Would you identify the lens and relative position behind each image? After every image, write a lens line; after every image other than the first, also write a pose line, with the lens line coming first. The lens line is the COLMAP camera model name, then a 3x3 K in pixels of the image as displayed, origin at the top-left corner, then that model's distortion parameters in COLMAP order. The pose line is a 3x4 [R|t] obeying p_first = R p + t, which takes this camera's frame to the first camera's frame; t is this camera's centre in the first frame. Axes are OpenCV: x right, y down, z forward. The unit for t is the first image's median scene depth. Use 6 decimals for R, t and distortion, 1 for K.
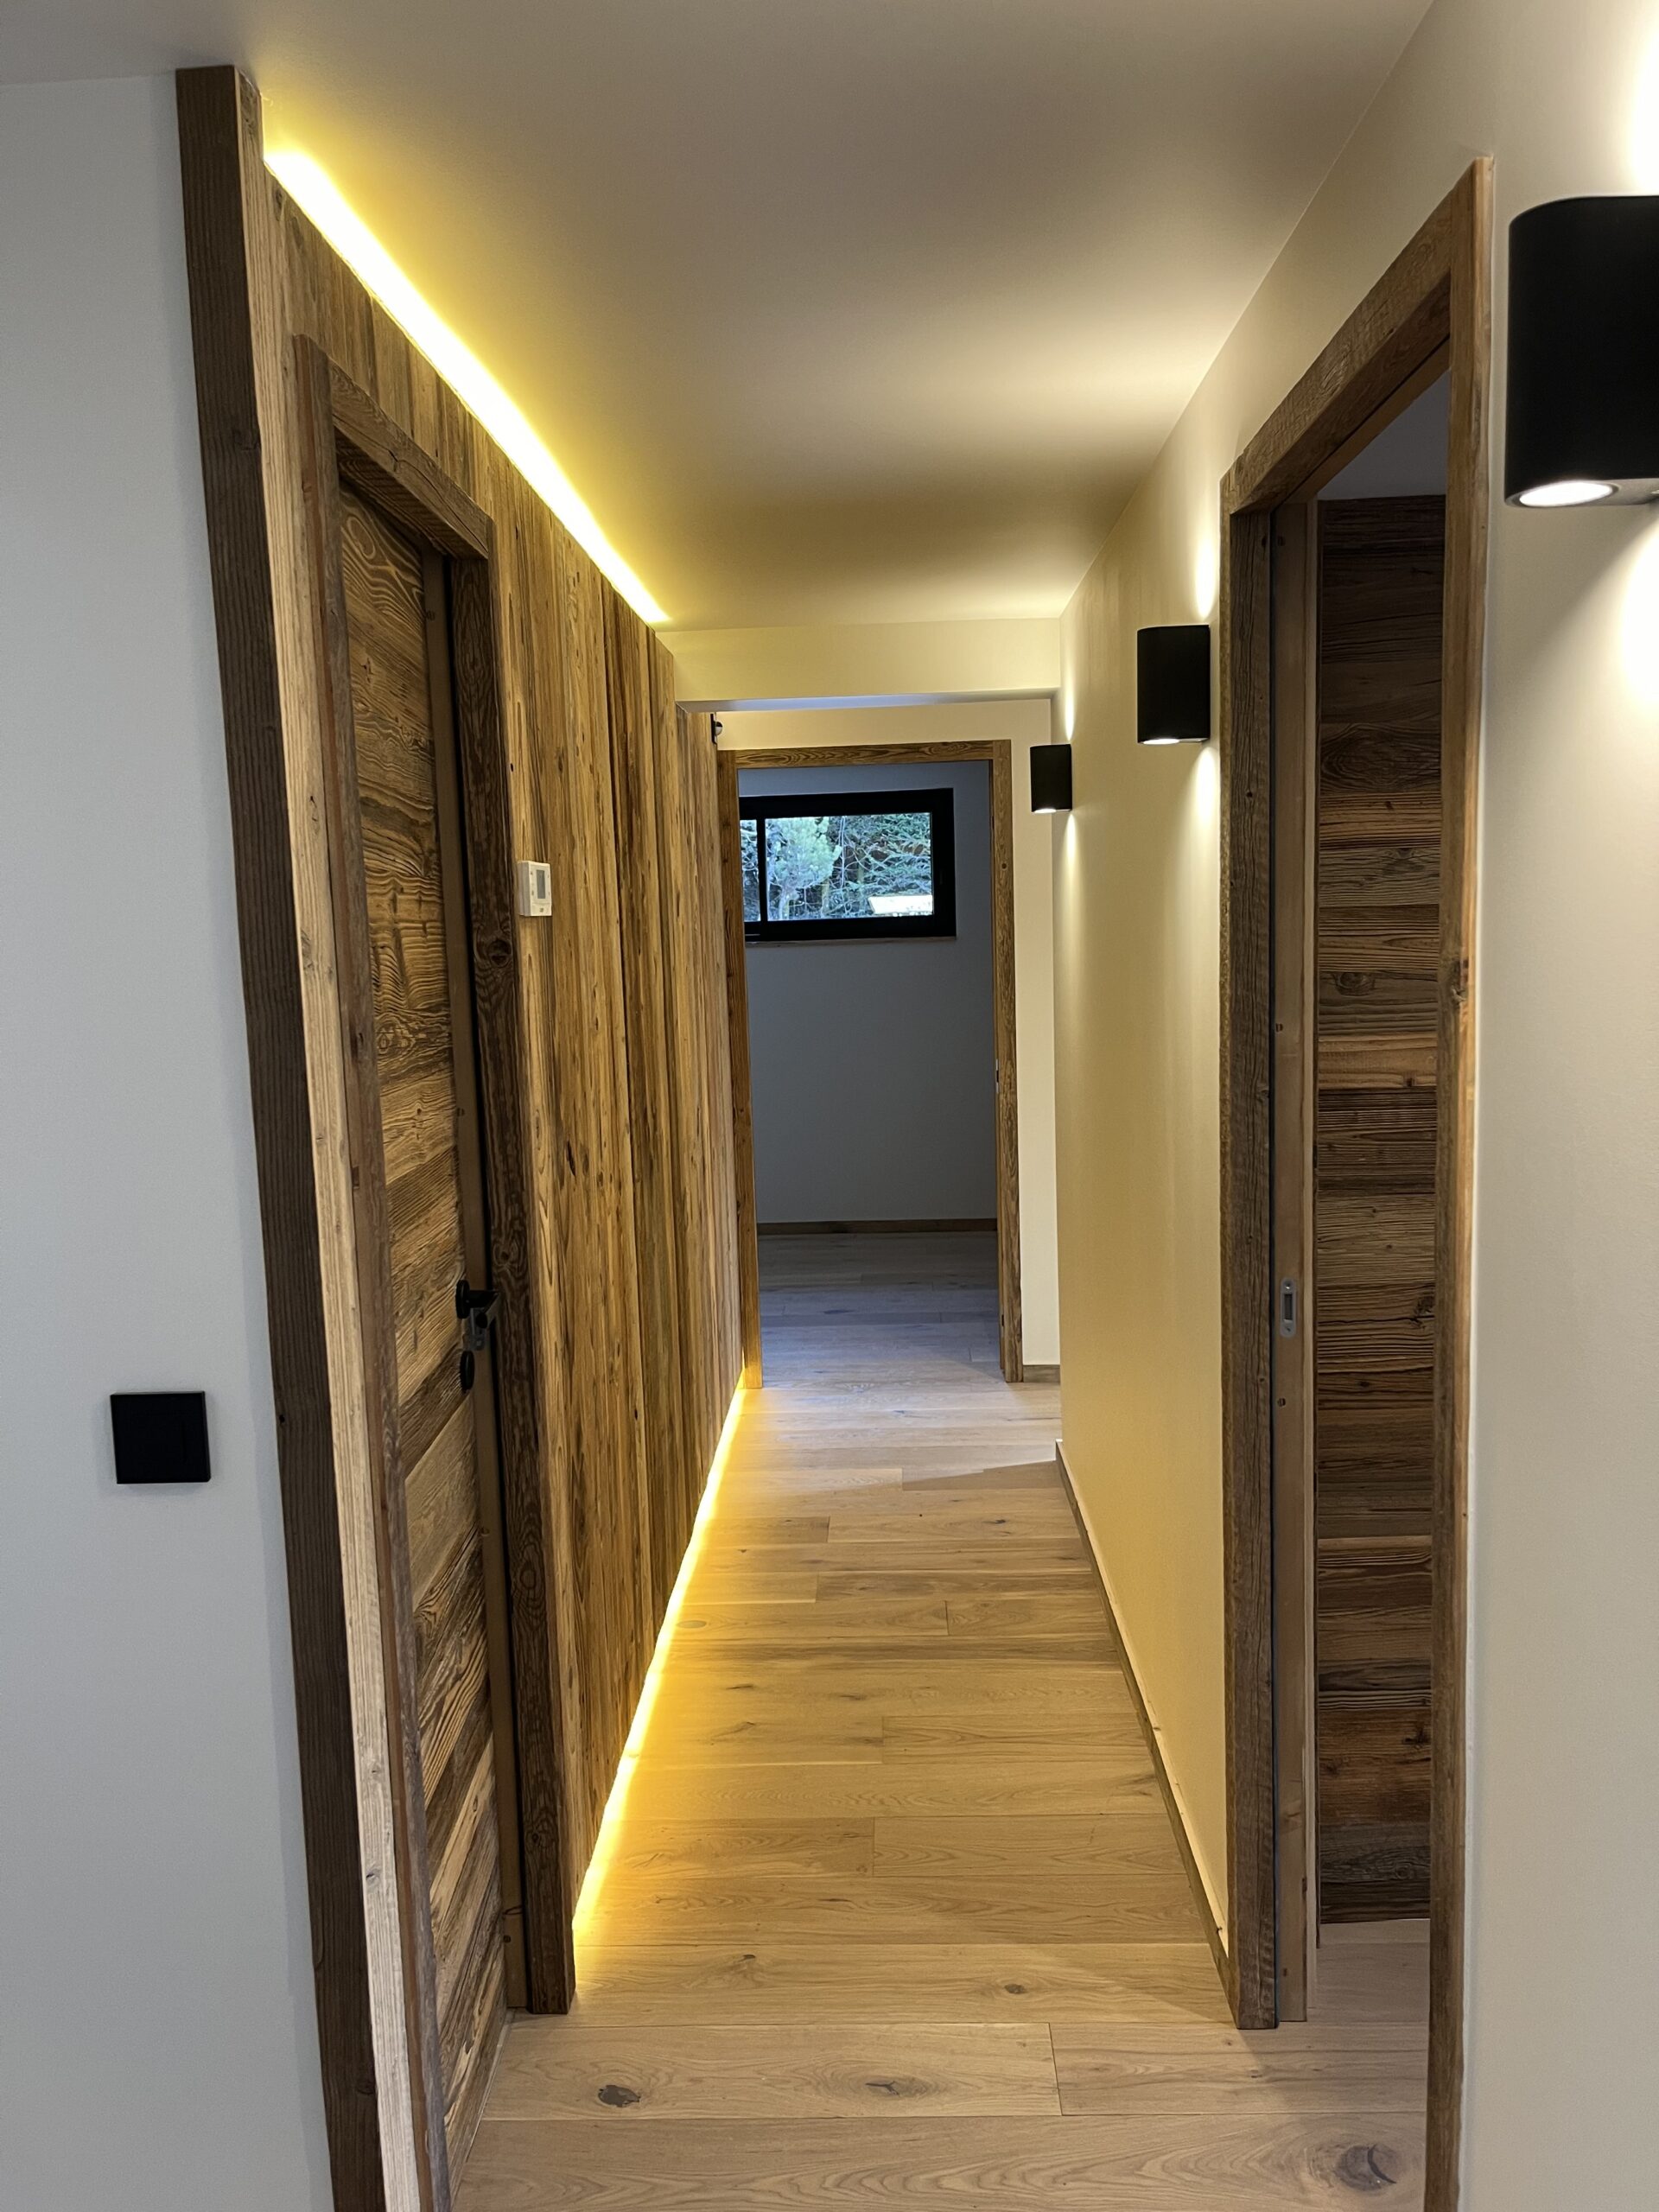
lens RADIAL K [[1669.6, 0, 829.2], [0, 1669.6, 1106.8], [0, 0, 1]] dist [0.012115, -0.007205]
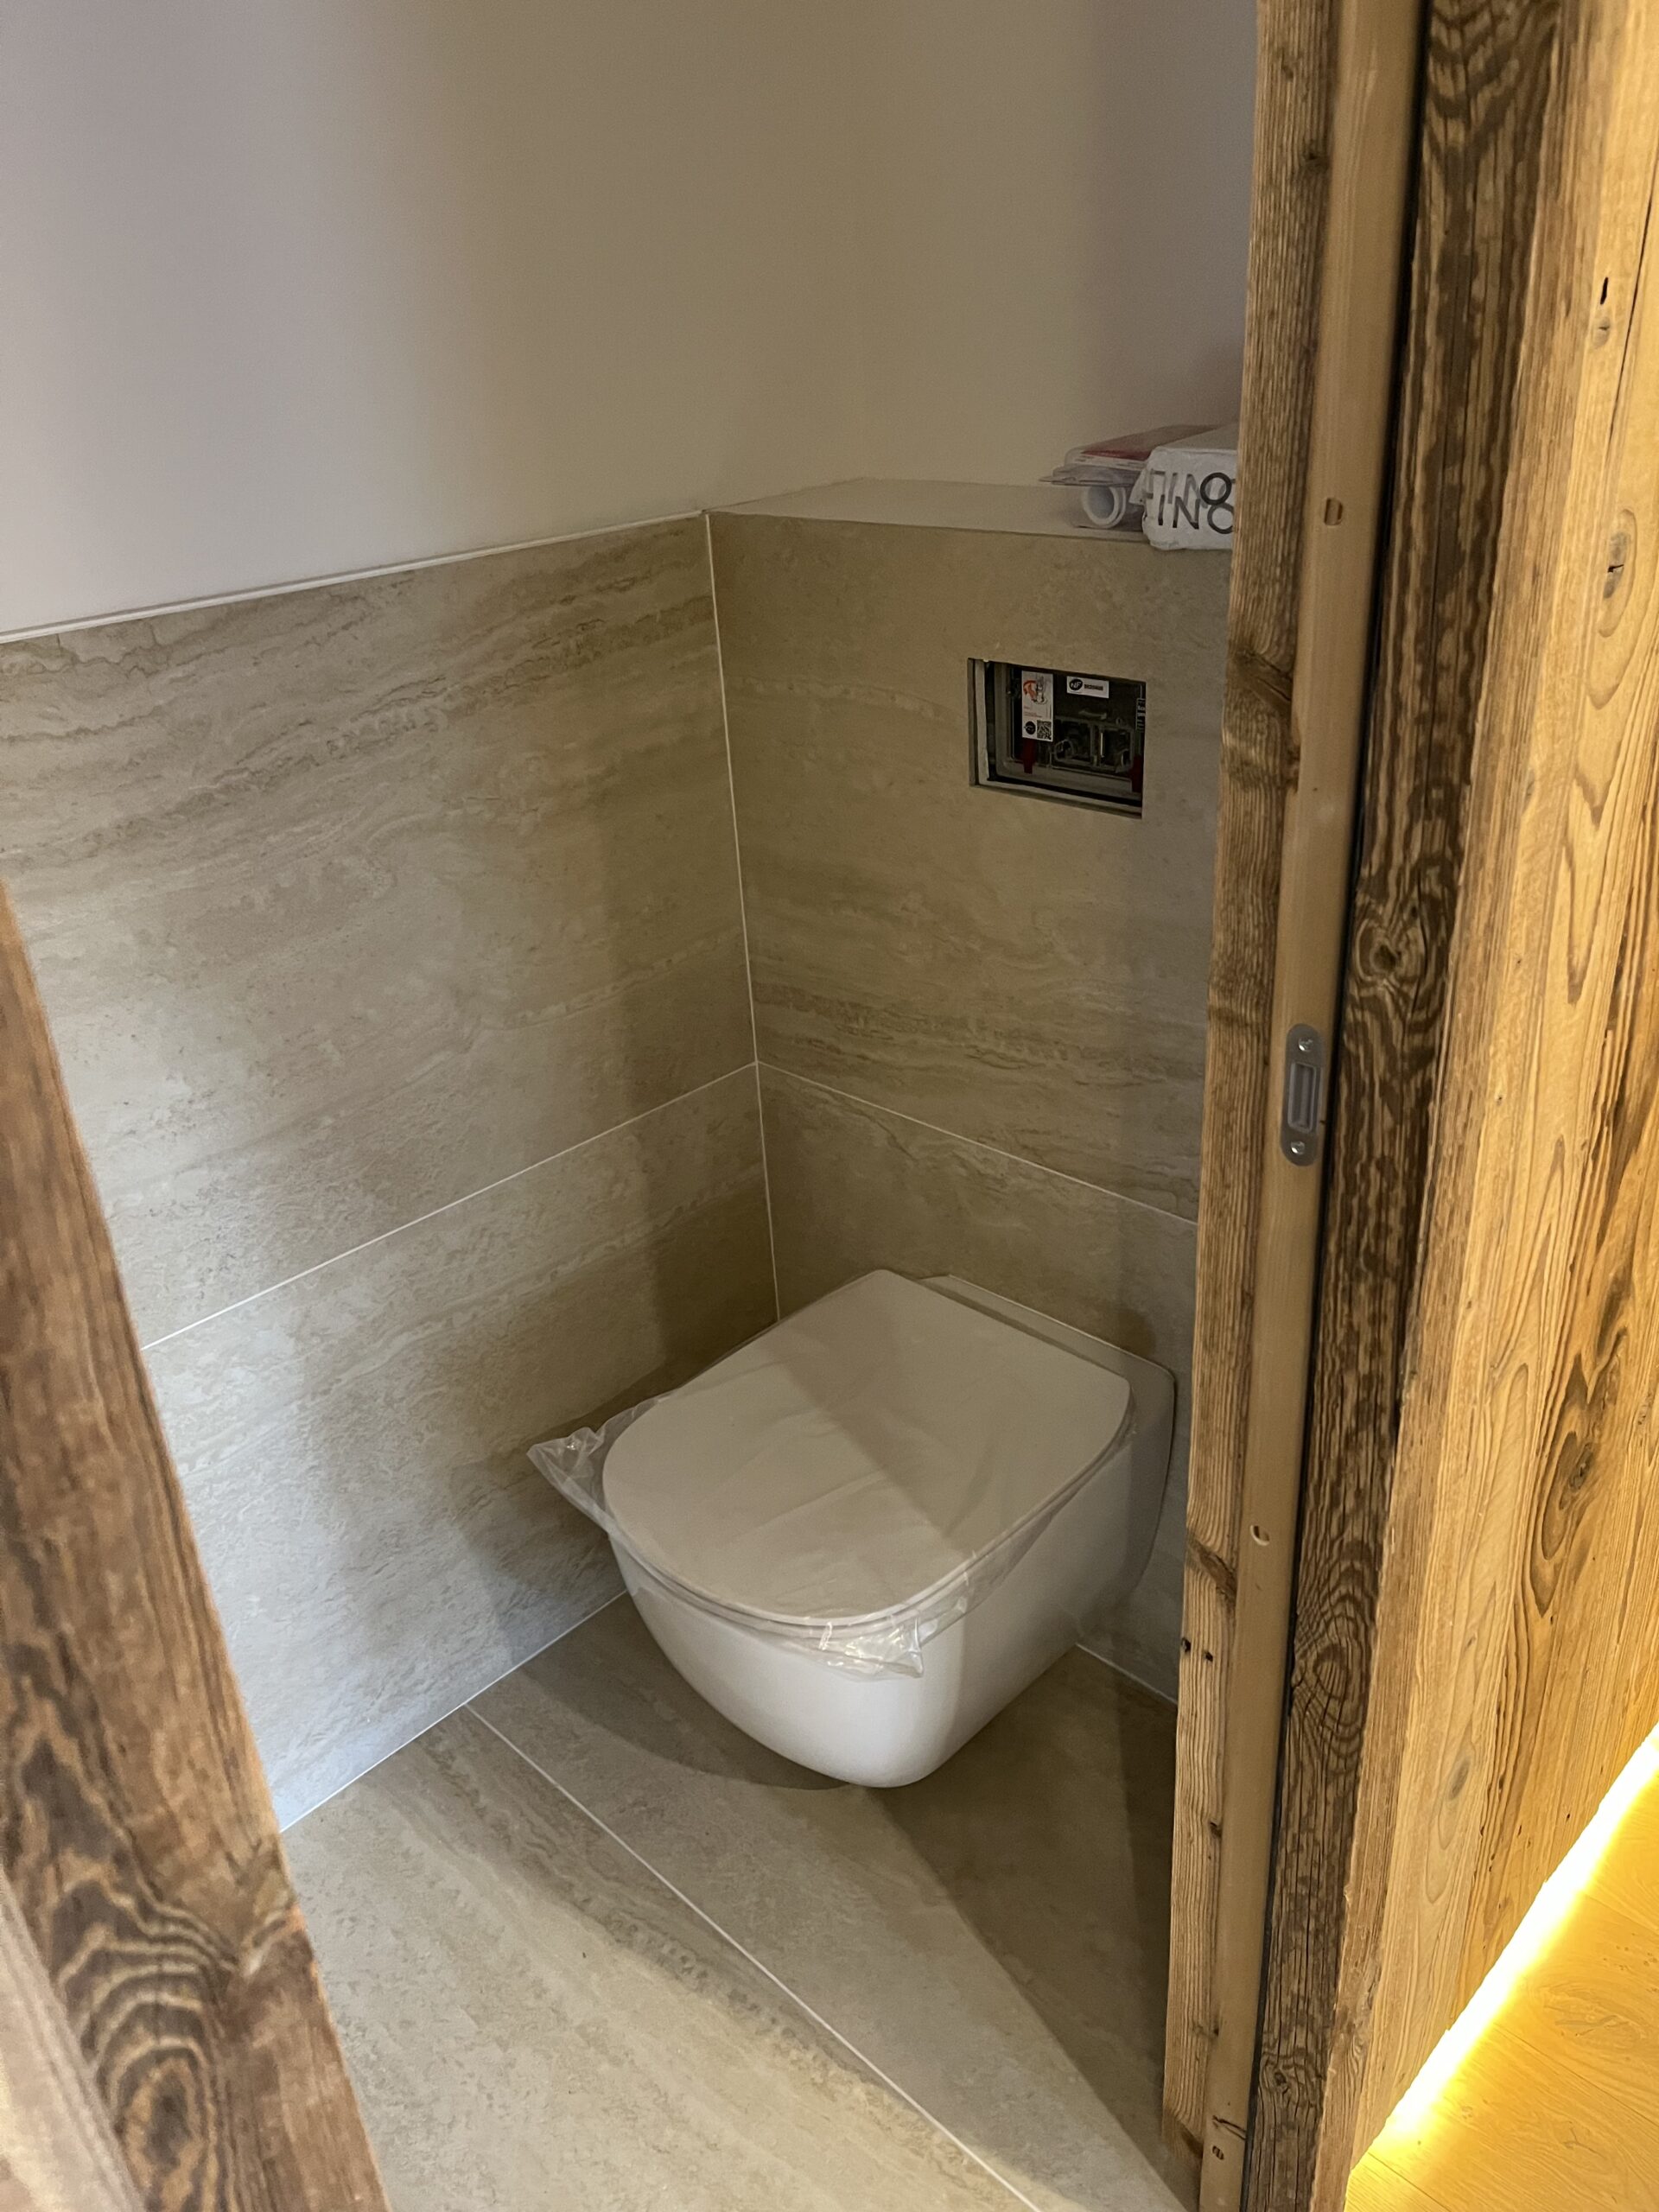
lens RADIAL K [[1669.6, 0, 827.9], [0, 1669.6, 1105.8], [0, 0, 1]] dist [0.012115, -0.007205]
pose [[0.736970, 0.289743, -0.610675, -0.057411], [-0.048454, 0.923787, 0.379829, -0.009328], [0.674187, -0.250333, 0.694842, 0.669877]]
